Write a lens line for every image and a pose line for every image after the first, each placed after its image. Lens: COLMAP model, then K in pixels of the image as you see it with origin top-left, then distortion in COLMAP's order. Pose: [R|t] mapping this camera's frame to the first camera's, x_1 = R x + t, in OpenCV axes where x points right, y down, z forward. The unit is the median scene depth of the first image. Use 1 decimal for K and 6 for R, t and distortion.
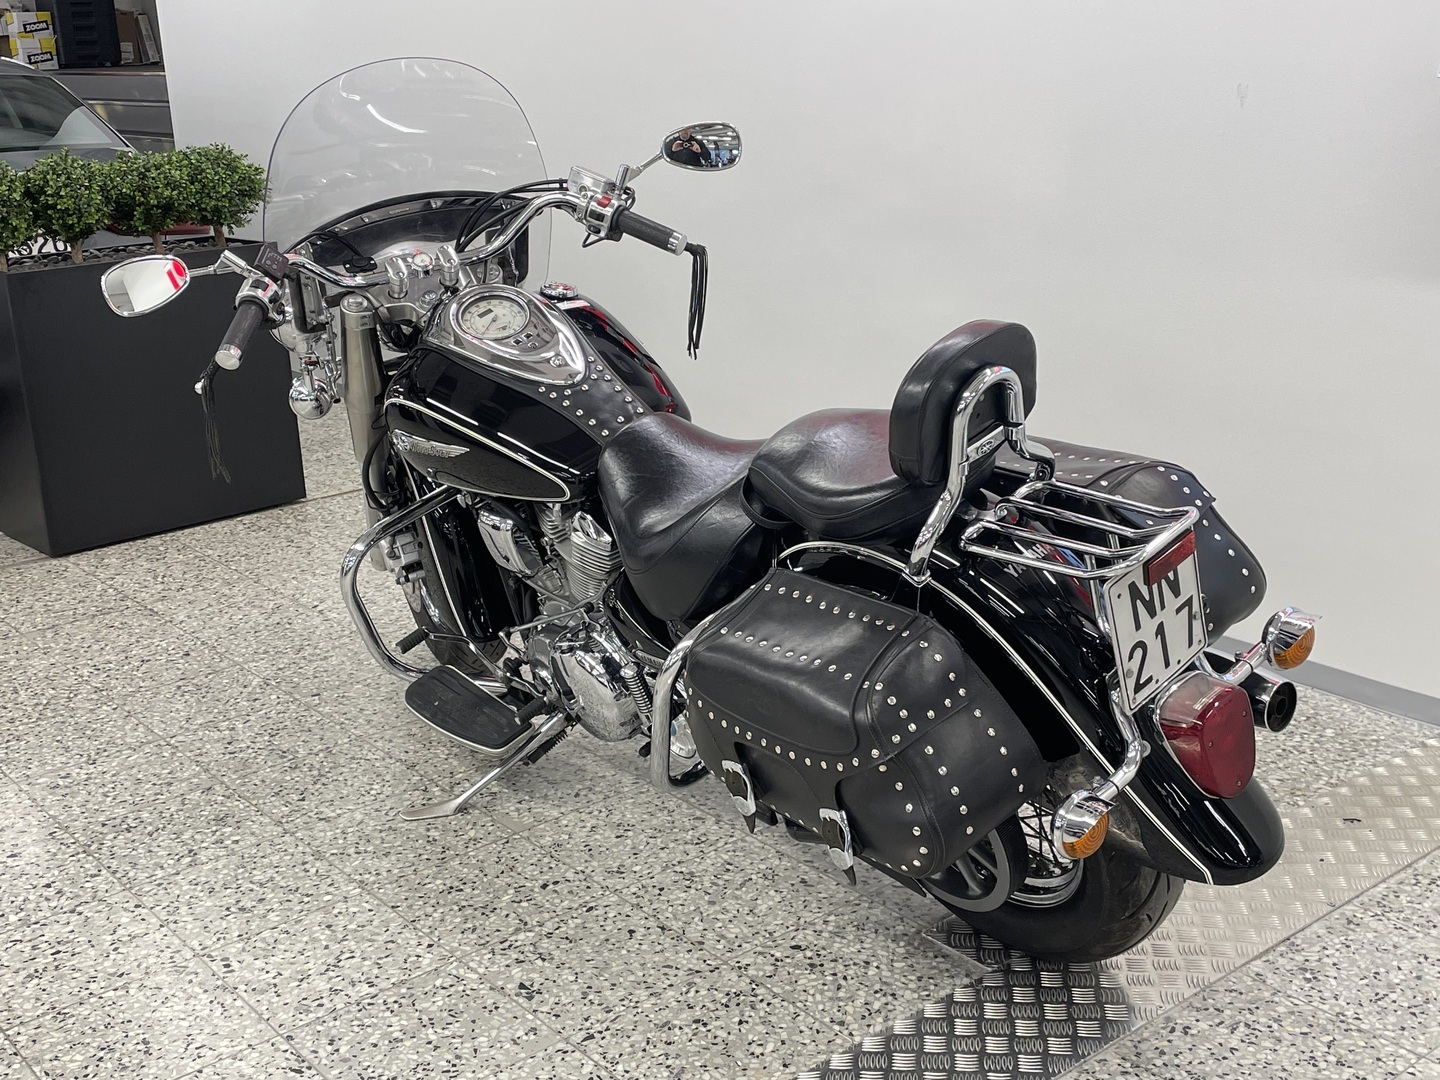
lens RADIAL K [[1667.4, 0, 704.1], [0, 1667.4, 521.5], [0, 0, 1]] dist [0.101621, -0.177054]
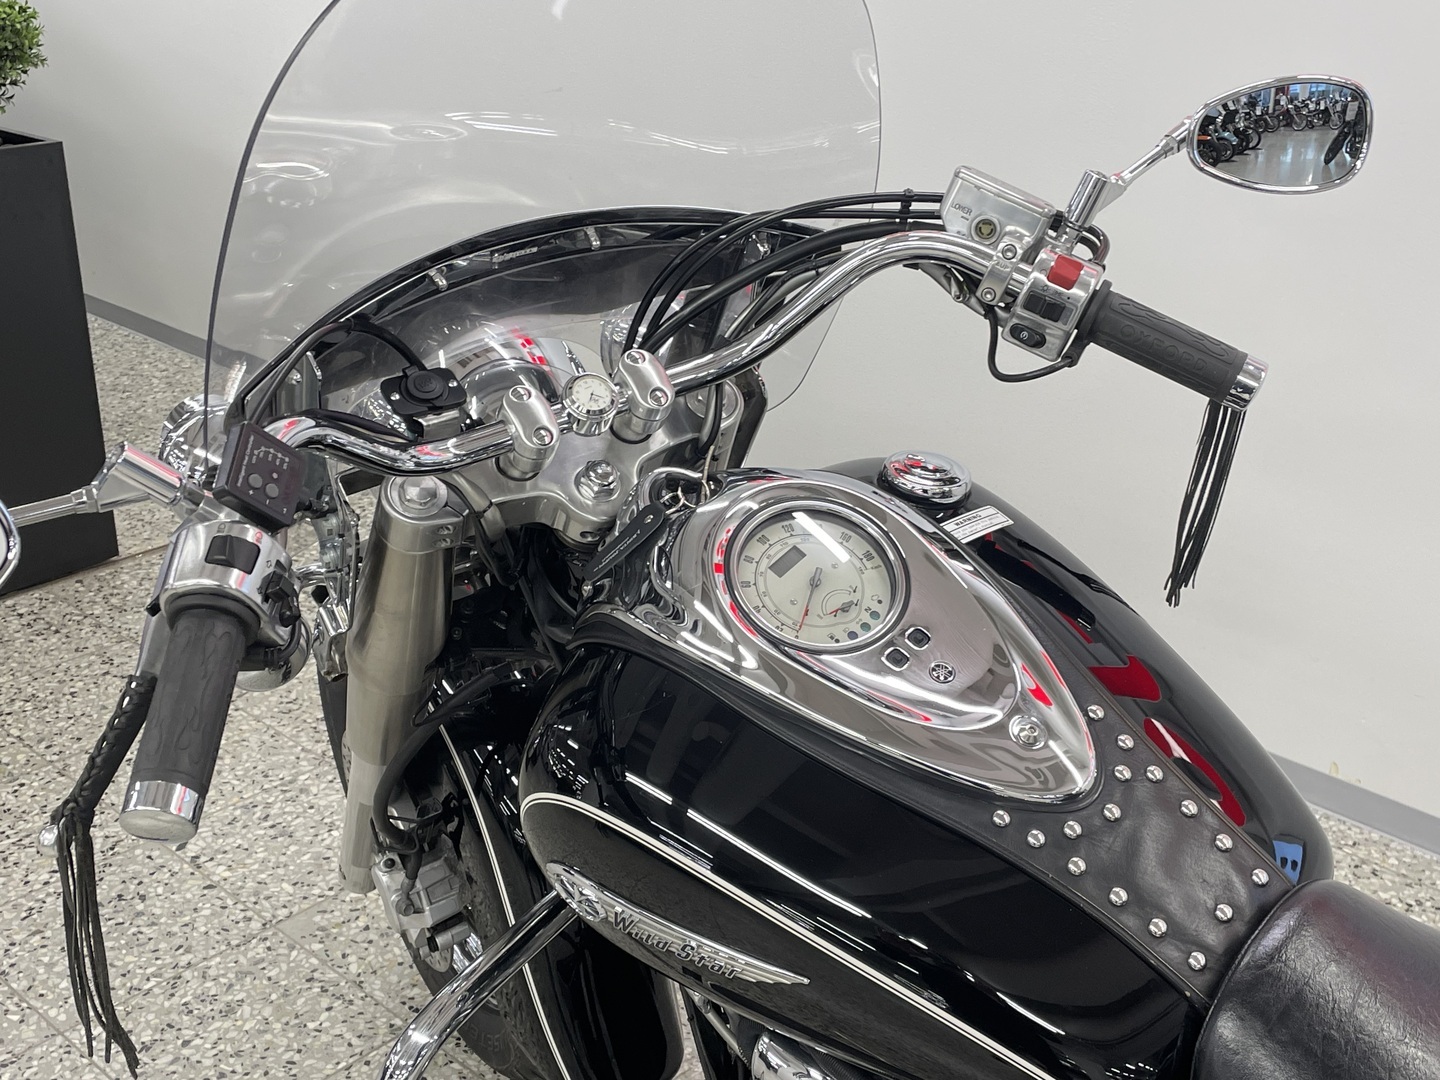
lens RADIAL K [[1717.5, 0, 721.8], [0, 1717.5, 562.0], [0, 0, 1]] dist [0.119370, -0.203381]
pose [[0.988262, 0.001145, 0.152762, -0.201190], [-0.020180, 0.992188, 0.123109, -0.168199], [-0.151428, -0.124747, 0.980565, 0.584802]]
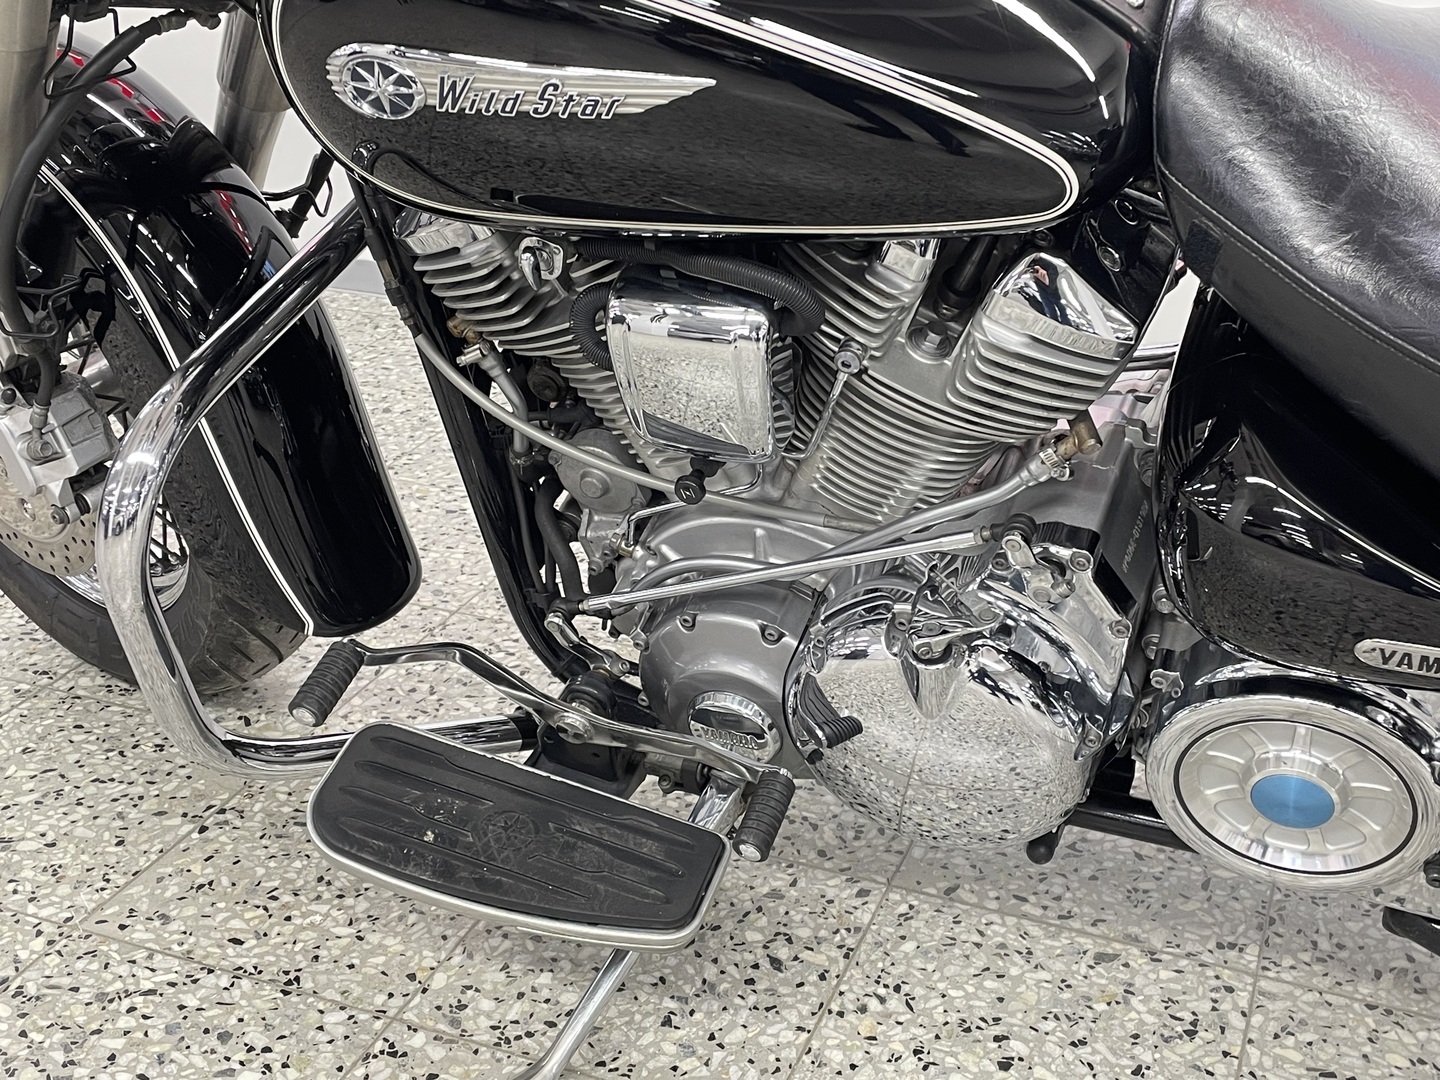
lens RADIAL K [[1717.5, 0, 721.8], [0, 1717.5, 562.0], [0, 0, 1]] dist [0.119370, -0.203381]
pose [[0.877894, -0.173551, 0.446297, -0.271379], [0.104977, 0.979091, 0.174243, -0.010967], [-0.467206, -0.106116, 0.877757, 0.656246]]
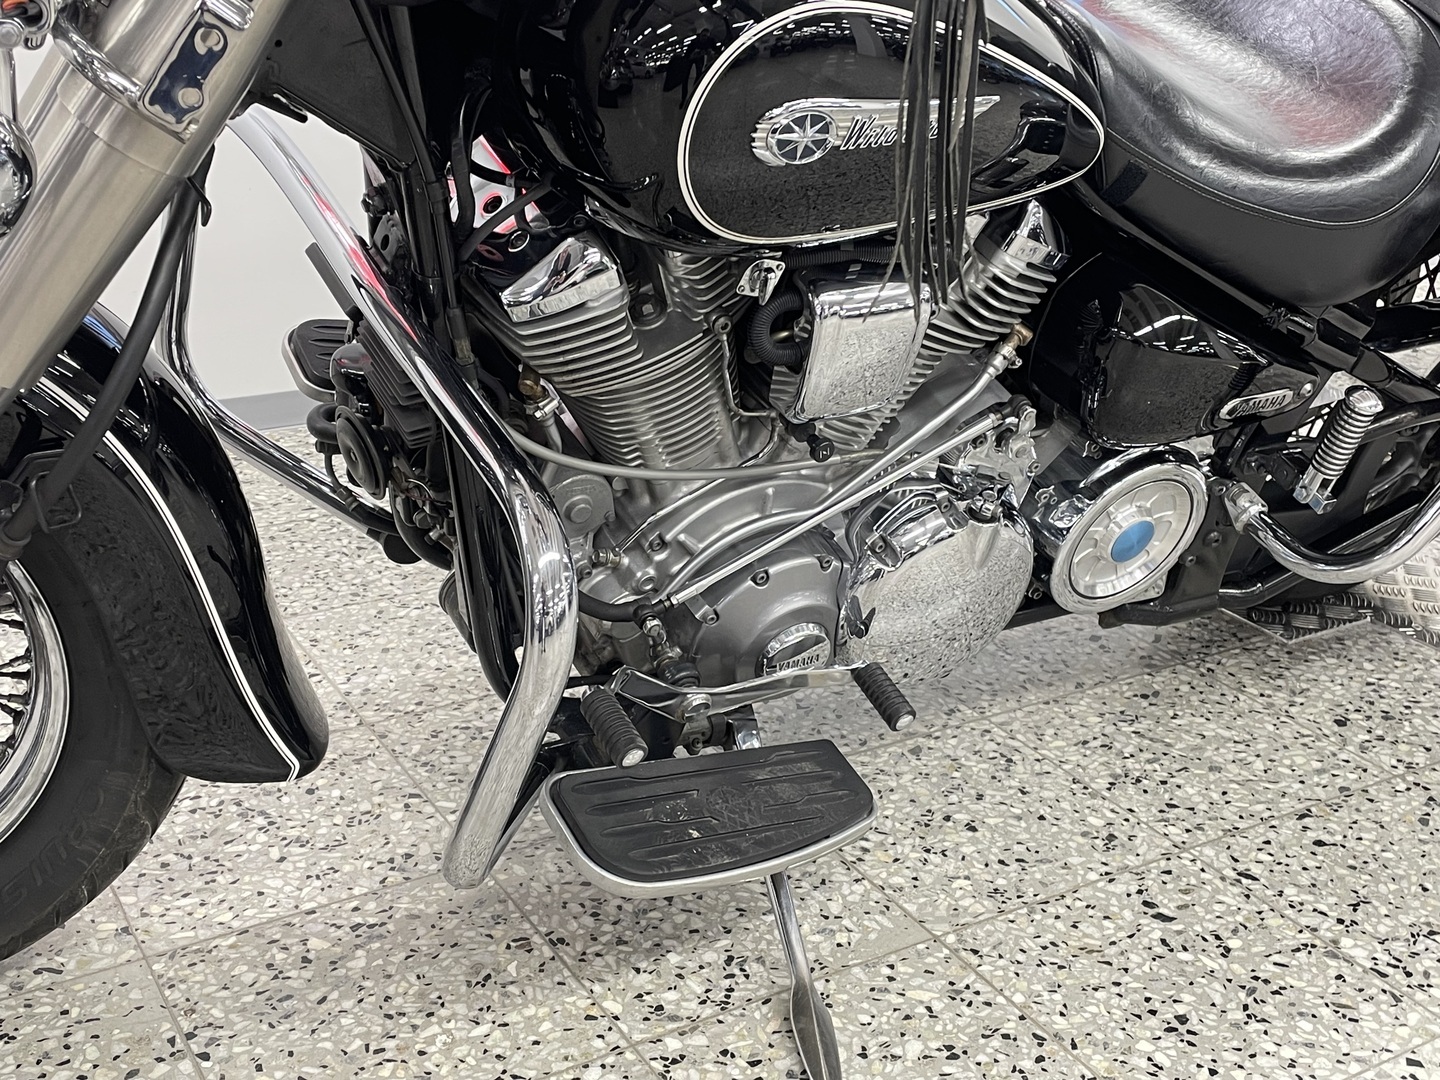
lens RADIAL K [[1667.4, 0, 704.1], [0, 1667.4, 521.5], [0, 0, 1]] dist [0.101621, -0.177054]
pose [[0.171785, -0.321223, 0.931293, -0.527573], [0.262058, 0.926185, 0.271122, -0.071527], [-0.949640, 0.197478, 0.243284, 0.910898]]
